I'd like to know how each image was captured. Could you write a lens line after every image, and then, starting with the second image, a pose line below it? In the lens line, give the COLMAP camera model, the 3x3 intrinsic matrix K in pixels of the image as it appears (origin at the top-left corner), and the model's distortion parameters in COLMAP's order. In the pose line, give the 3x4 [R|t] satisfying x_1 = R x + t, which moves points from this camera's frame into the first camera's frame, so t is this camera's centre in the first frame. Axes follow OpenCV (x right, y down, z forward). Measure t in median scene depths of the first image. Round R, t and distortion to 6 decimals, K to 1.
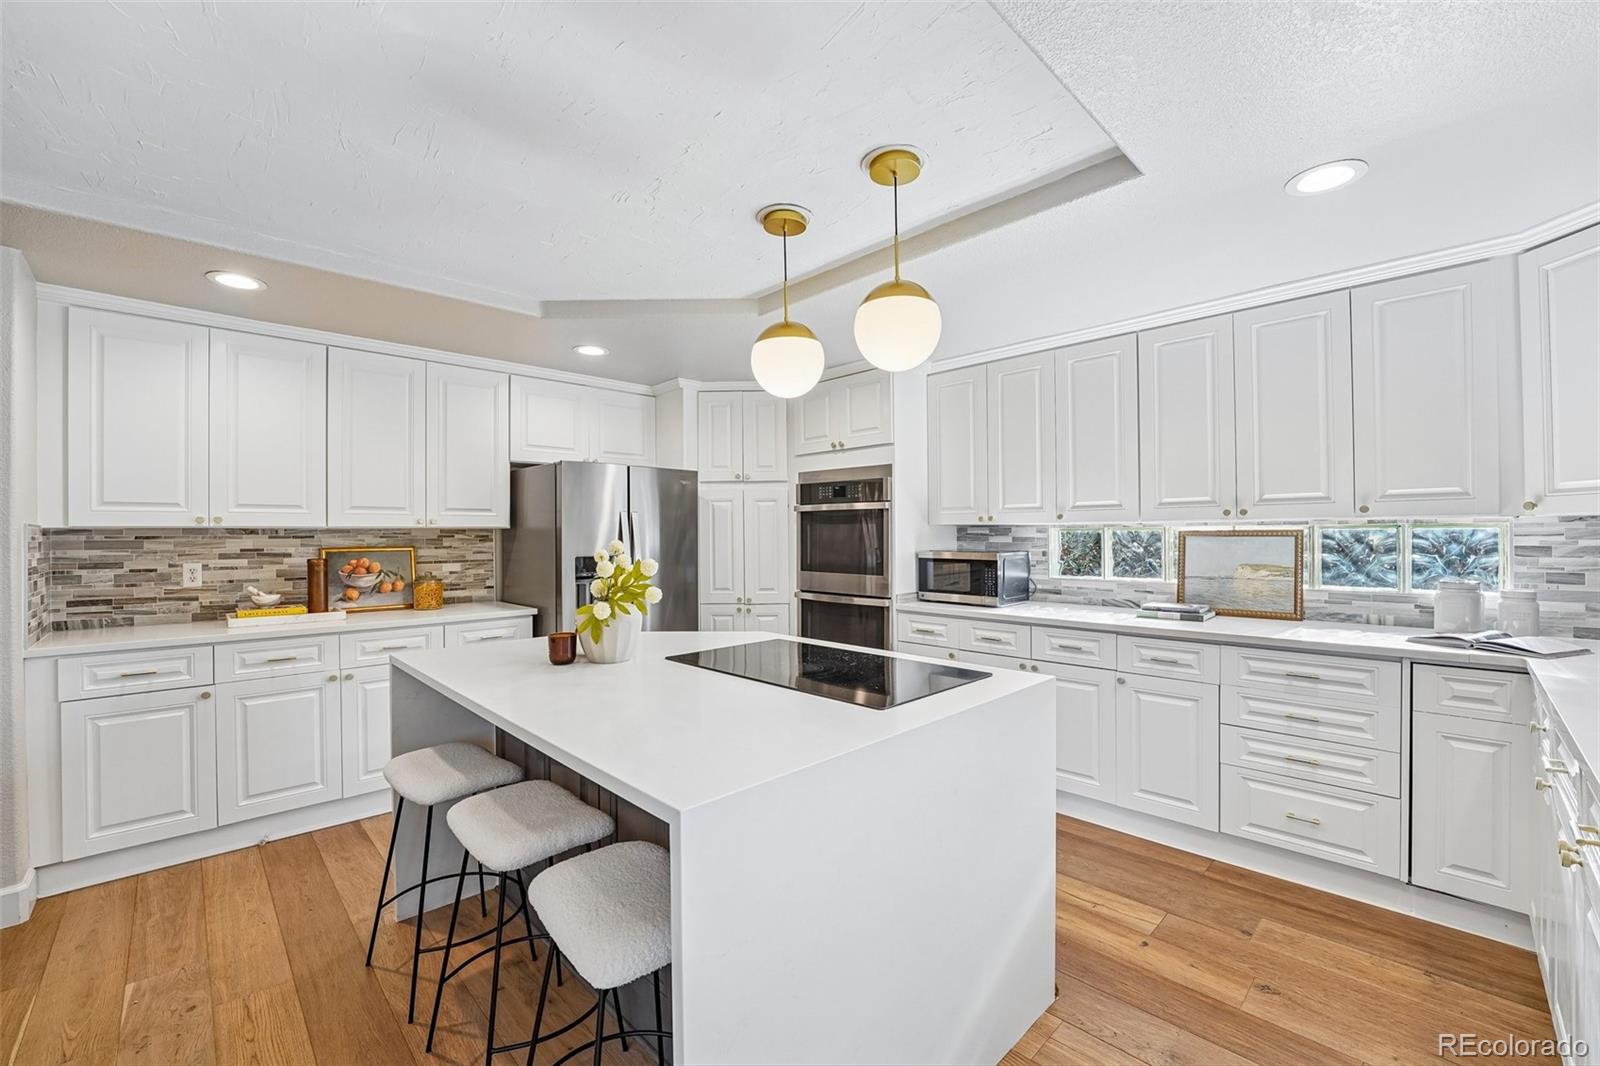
lens RADIAL K [[663.0, 0, 806.5], [0, 663.0, 529.9], [0, 0, 1]] dist [-0.022169, 0.001964]
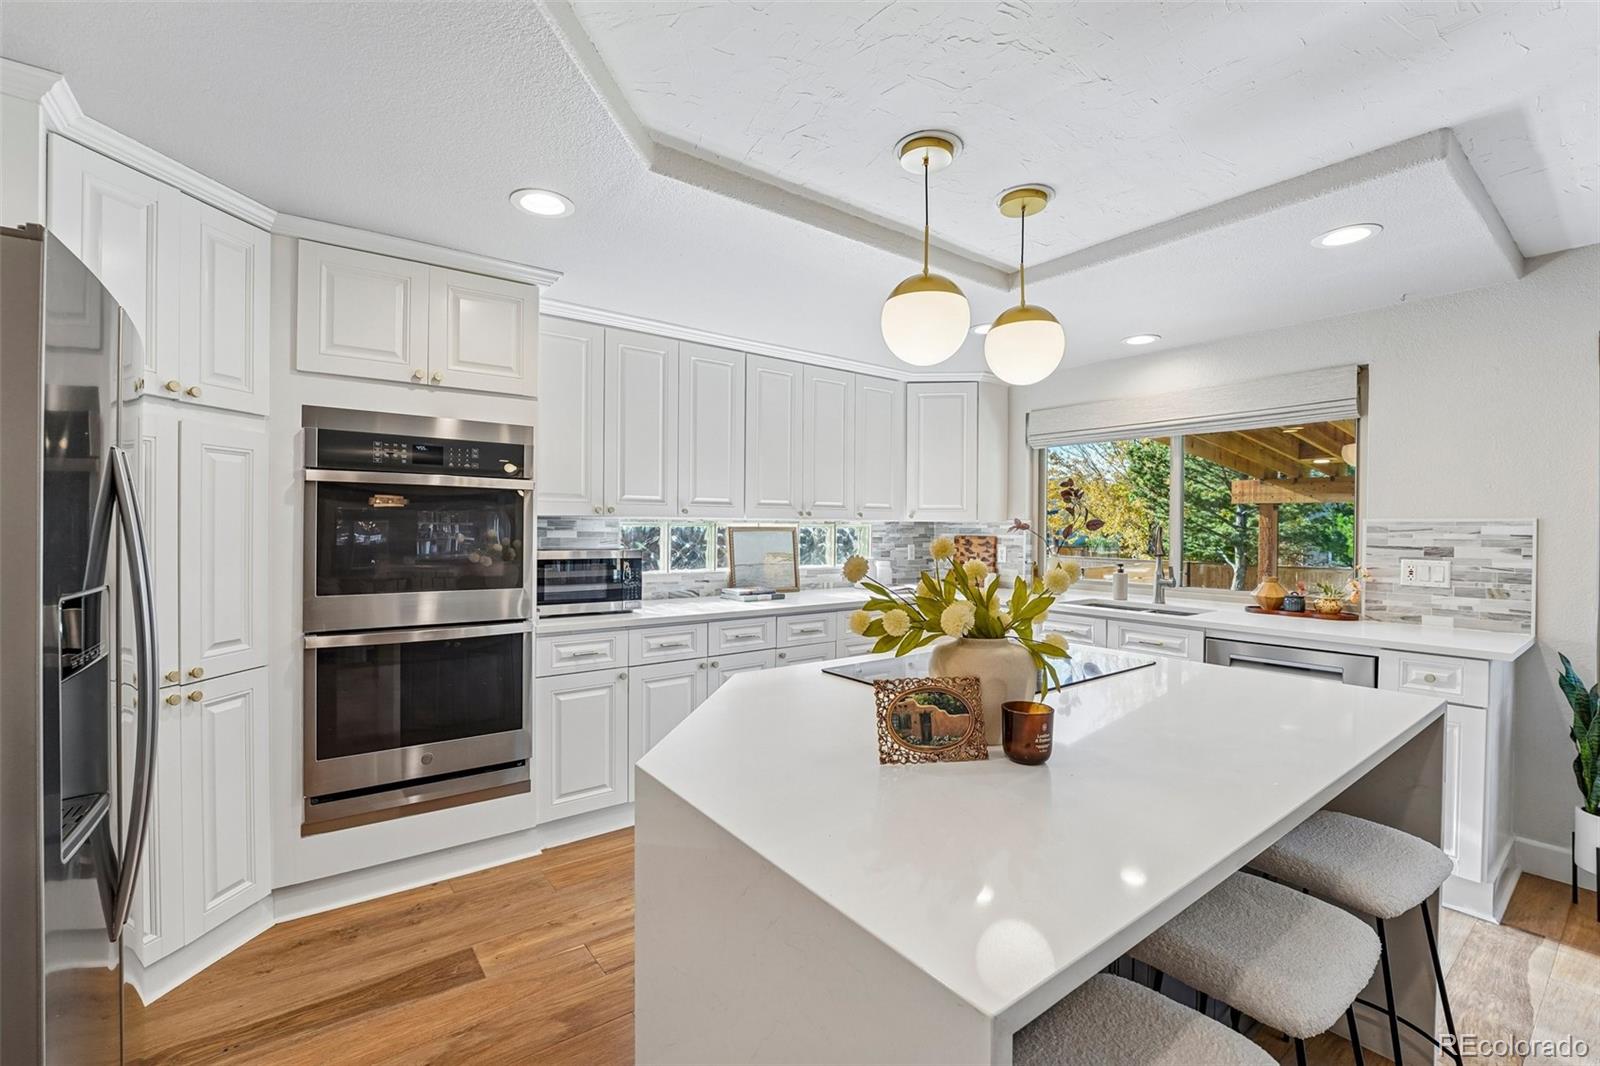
lens RADIAL K [[697.9, 0, 806.9], [0, 697.9, 533.9], [0, 0, 1]] dist [-0.000374, 0.000107]
pose [[0.125036, -0.000775, 0.992152, -0.632408], [-0.011585, 0.999930, 0.002241, 0.009888], [-0.992085, -0.011774, 0.125019, 0.691824]]
